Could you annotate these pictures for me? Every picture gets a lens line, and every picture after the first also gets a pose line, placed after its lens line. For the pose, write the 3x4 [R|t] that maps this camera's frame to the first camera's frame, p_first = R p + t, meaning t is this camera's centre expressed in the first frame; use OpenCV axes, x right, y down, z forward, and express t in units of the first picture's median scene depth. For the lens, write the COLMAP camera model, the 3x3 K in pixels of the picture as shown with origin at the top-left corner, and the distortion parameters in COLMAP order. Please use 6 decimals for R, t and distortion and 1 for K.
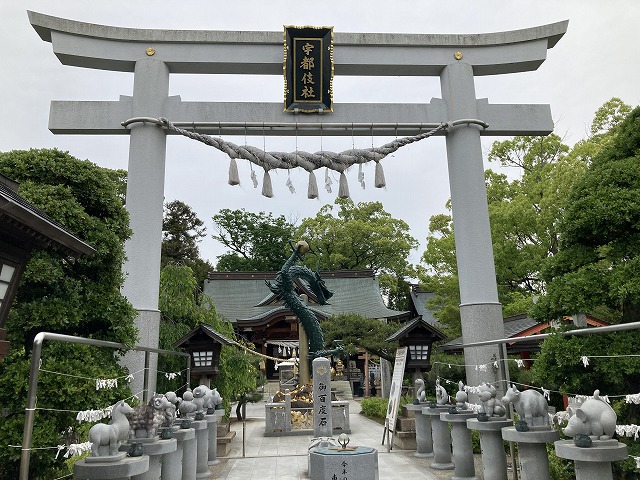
lens RADIAL K [[524.5, 0, 315.5], [0, 524.5, 227.9], [0, 0, 1]] dist [0.030910, -0.013327]
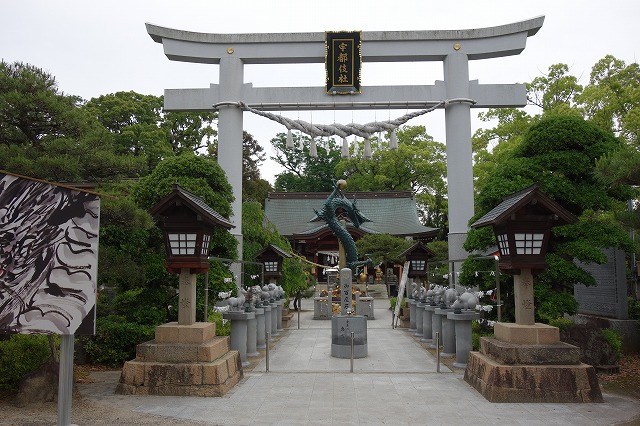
lens RADIAL K [[471.5, 0, 320.0], [0, 471.5, 213.0], [0, 0, 1]] dist [-0.007092, -0.004140]
pose [[0.995935, 0.009754, -0.089541, 0.039063], [0.002302, 0.991038, 0.133558, -0.073066], [0.090041, -0.133221, 0.986988, -0.262709]]
